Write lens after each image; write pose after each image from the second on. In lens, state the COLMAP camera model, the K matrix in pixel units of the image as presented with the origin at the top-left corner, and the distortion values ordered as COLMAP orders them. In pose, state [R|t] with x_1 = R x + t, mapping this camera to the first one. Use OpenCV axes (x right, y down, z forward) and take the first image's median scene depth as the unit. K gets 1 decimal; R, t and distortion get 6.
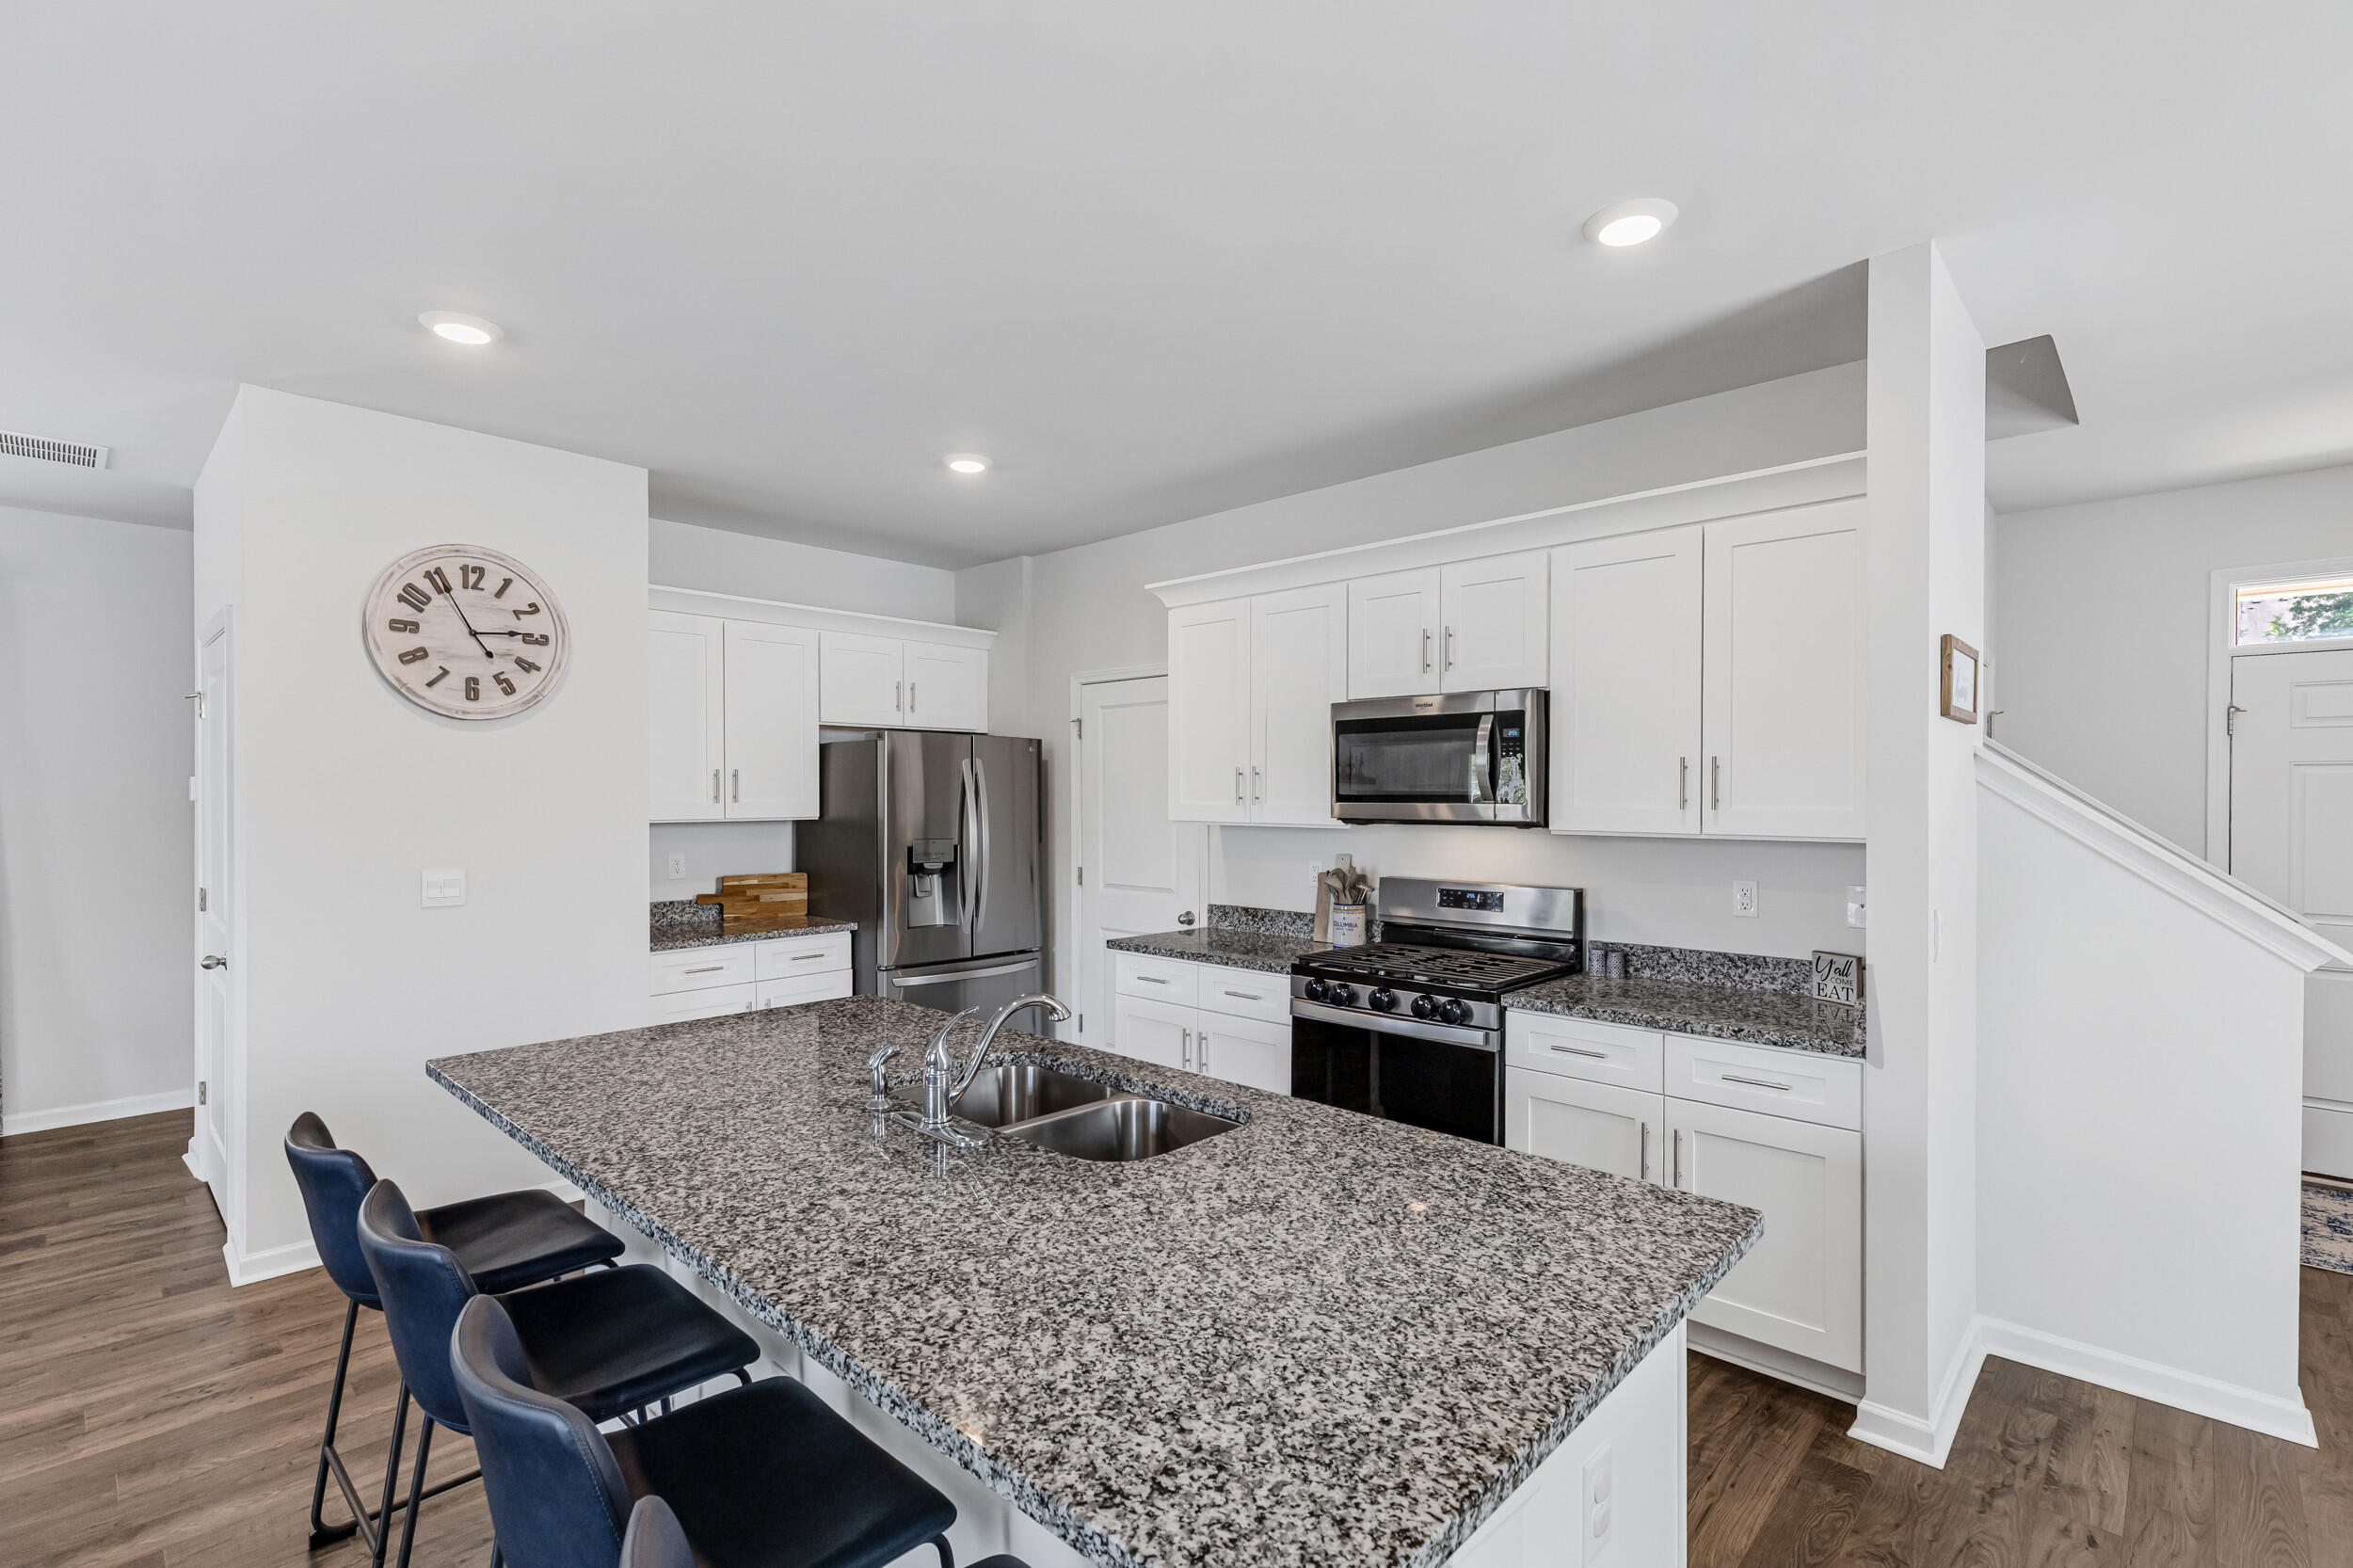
lens RADIAL K [[1054.2, 0, 1188.4], [0, 1054.2, 807.9], [0, 0, 1]] dist [0.003953, -0.000582]
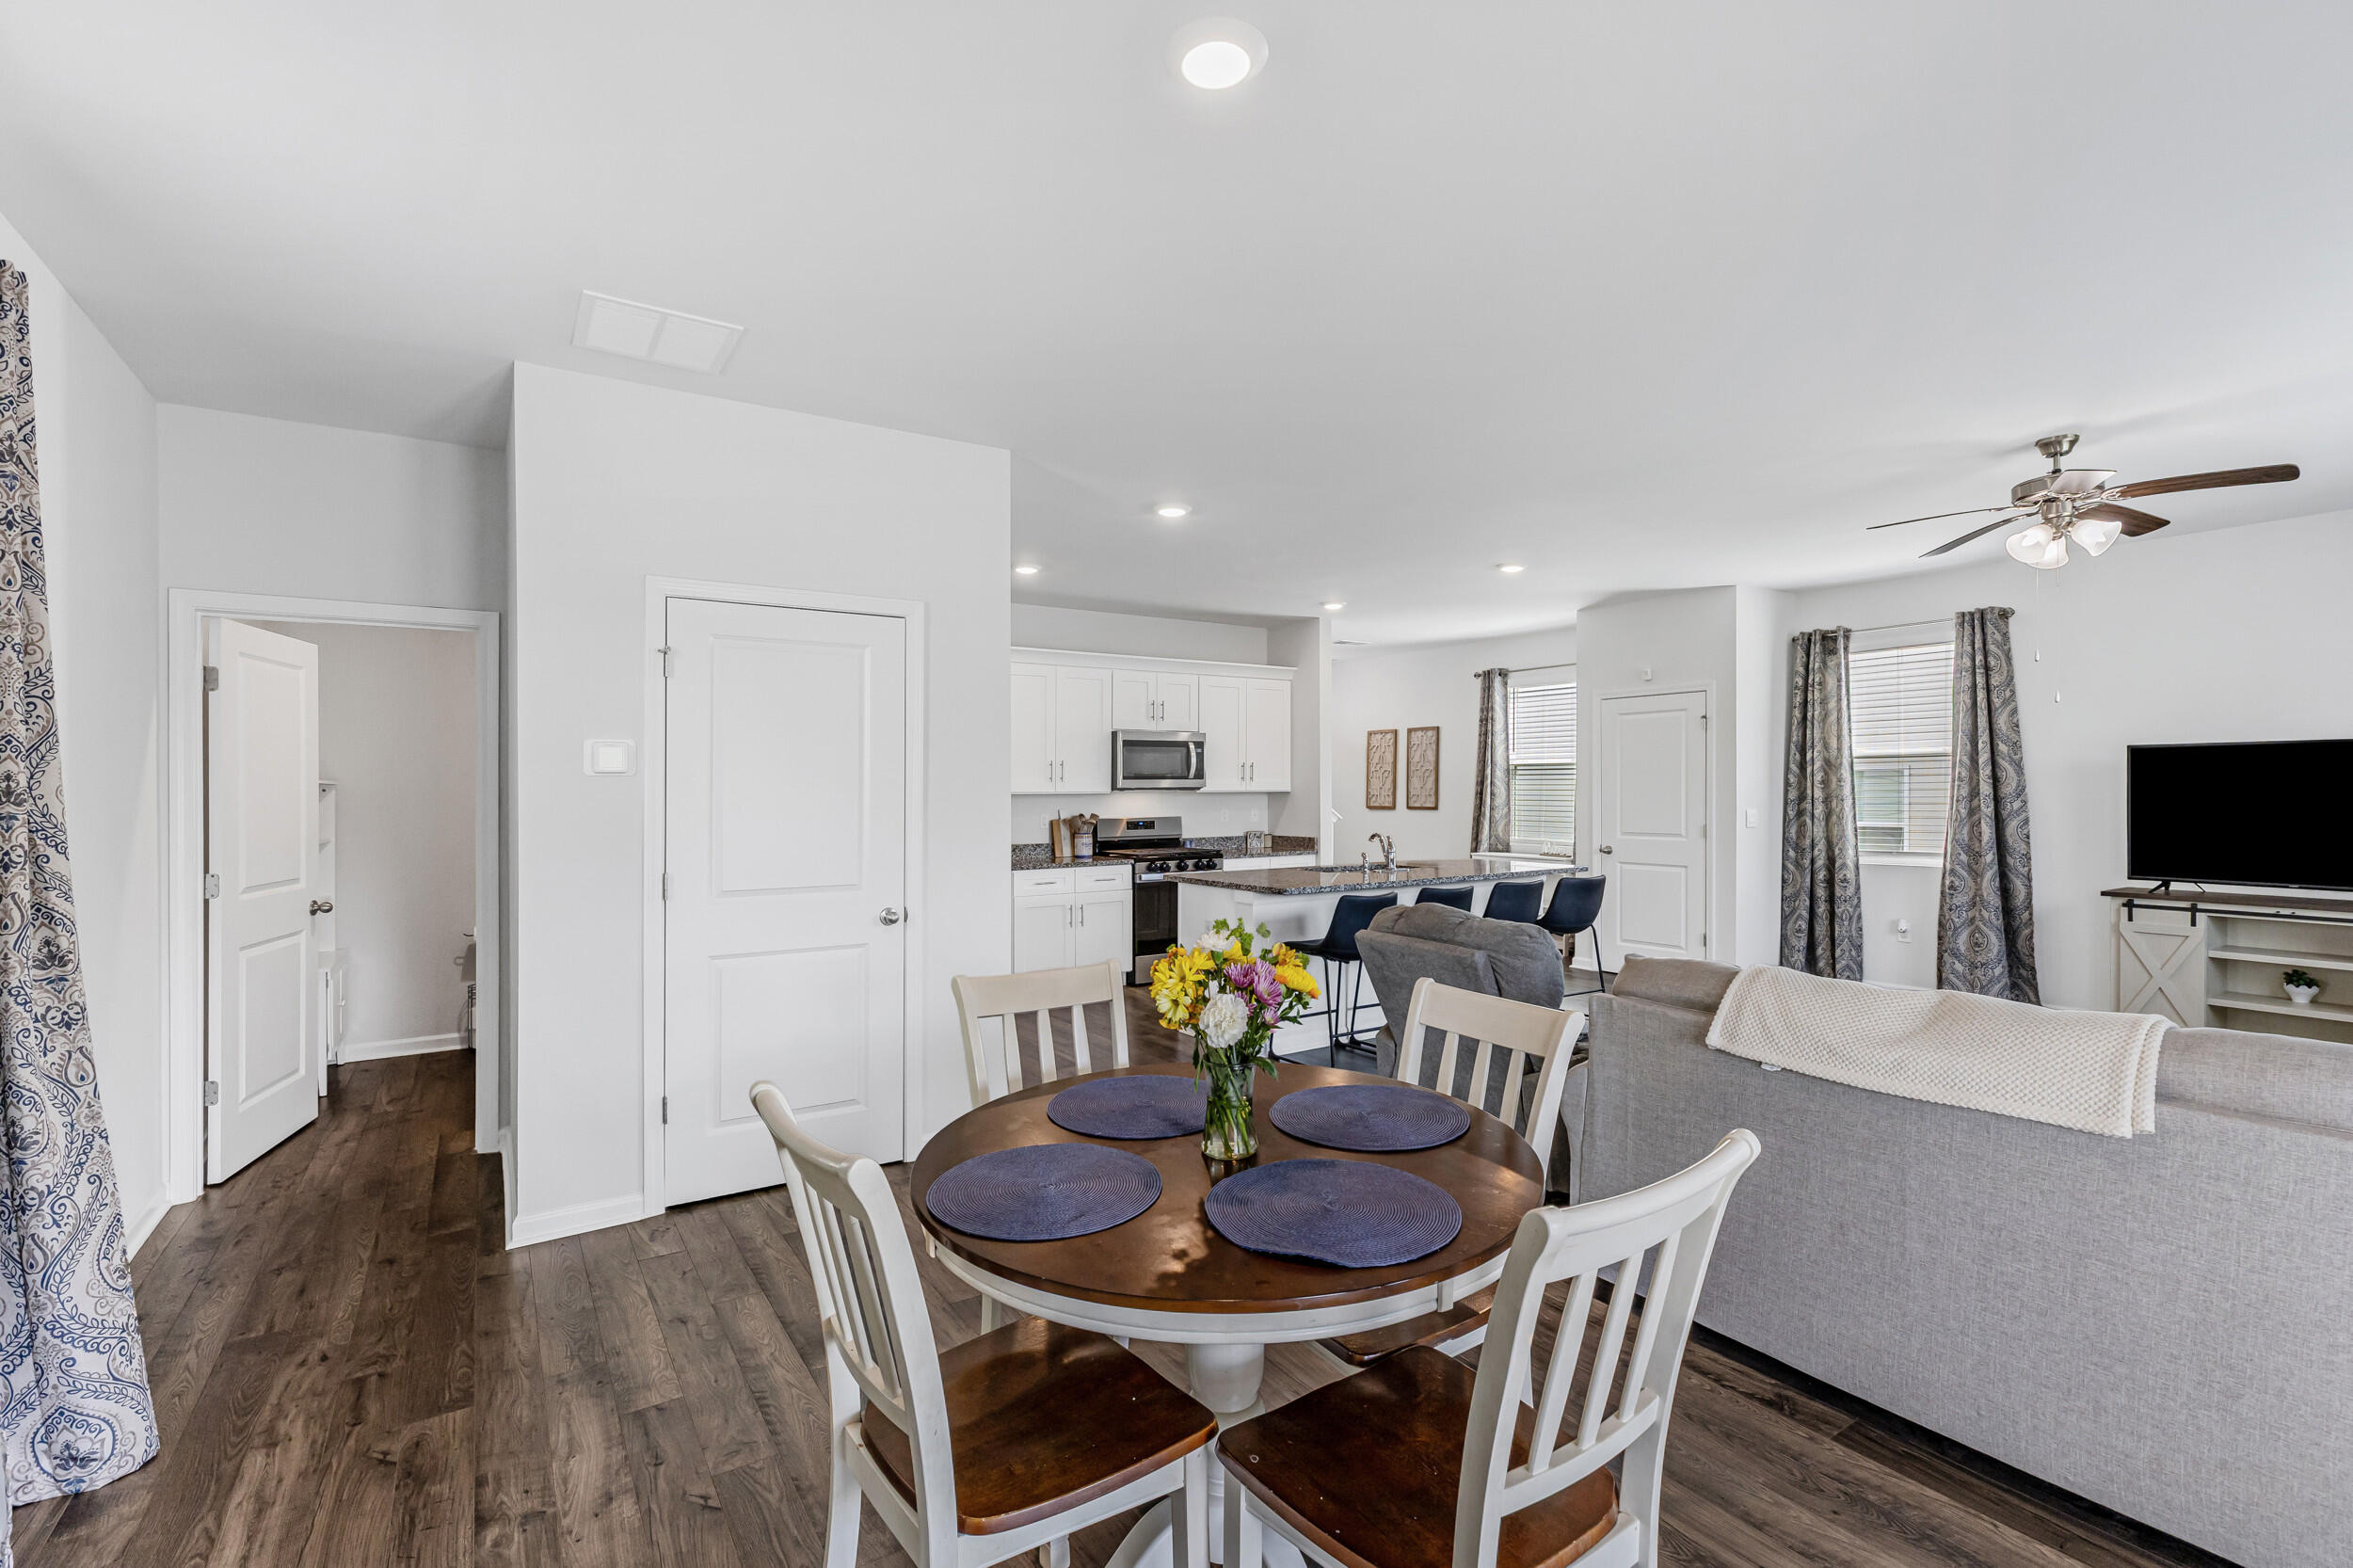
lens RADIAL K [[1054.2, 0, 1174.9], [0, 1054.2, 791.0], [0, 0, 1]] dist [0.003953, -0.000582]
pose [[0.240503, -0.004987, 0.970636, -1.875286], [0.018848, 0.999822, 0.000467, 0.018579], [-0.970465, 0.018182, 0.240554, 0.435248]]
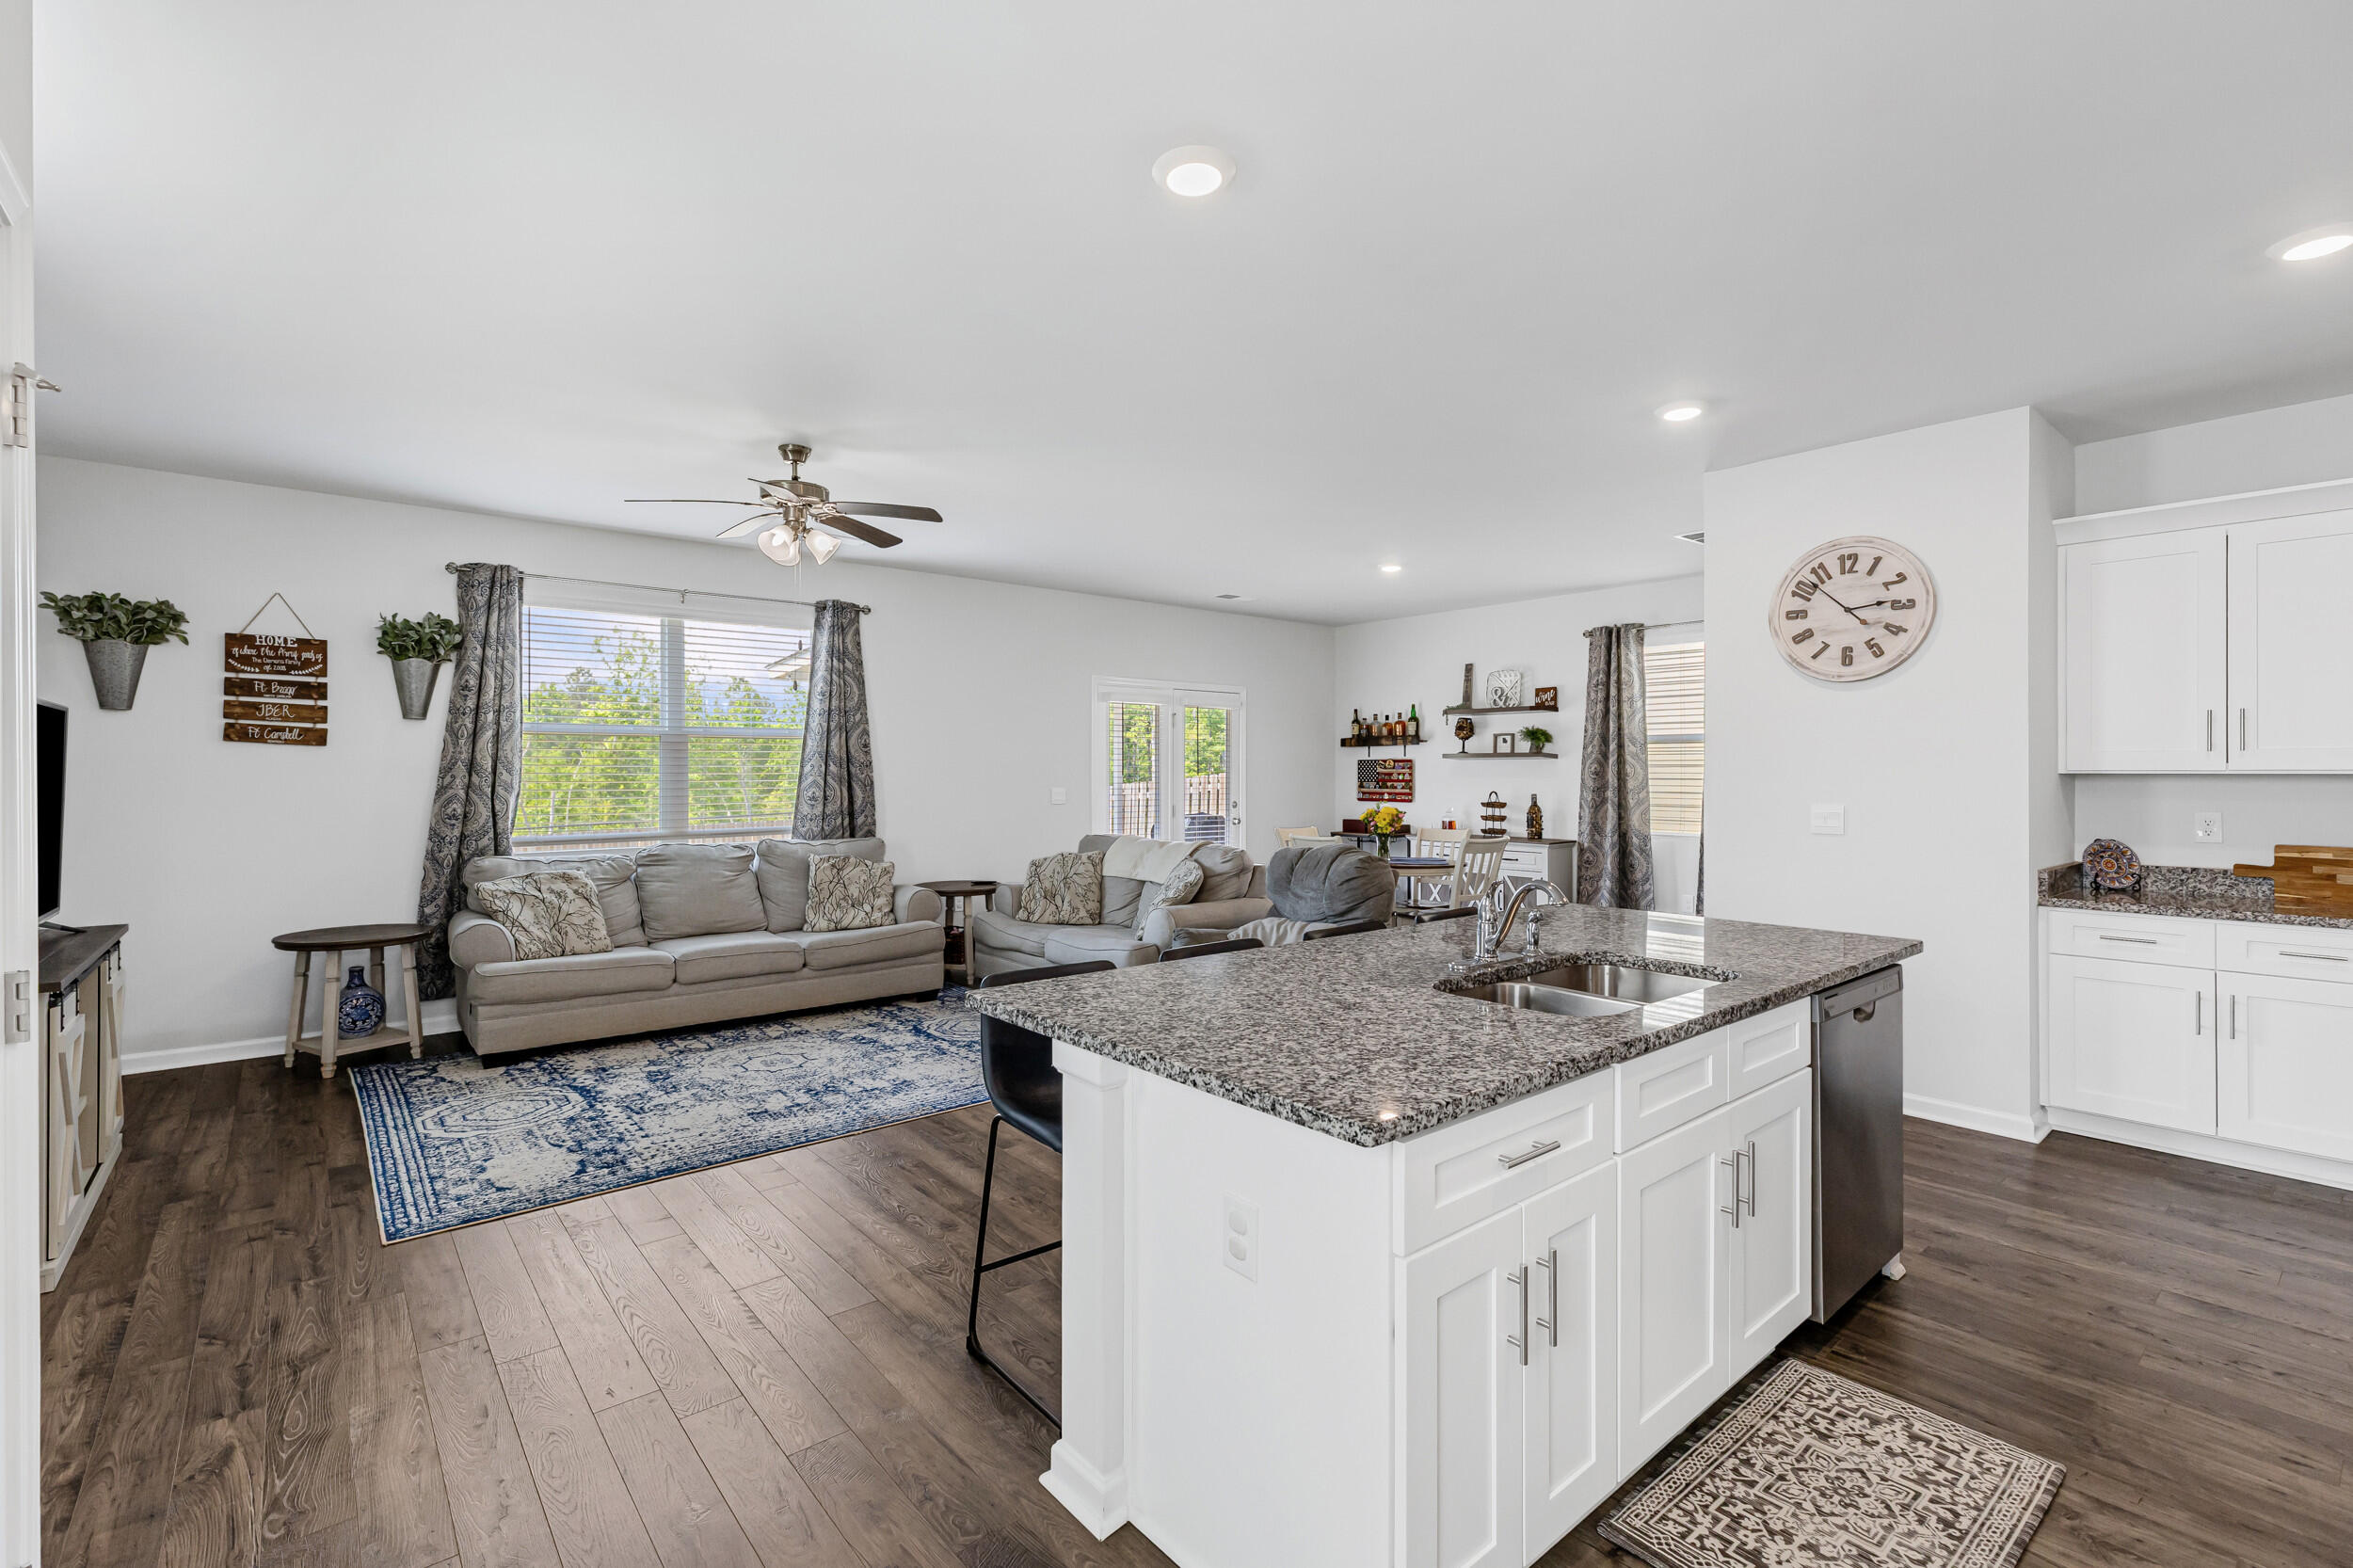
lens RADIAL K [[1054.2, 0, 1166.3], [0, 1054.2, 768.2], [0, 0, 1]] dist [0.003953, -0.000582]
pose [[-0.120308, -0.001385, -0.992736, 0.619061], [-0.012871, 0.999917, 0.000165, 0.025327], [0.992653, 0.012797, -0.120316, 0.378670]]
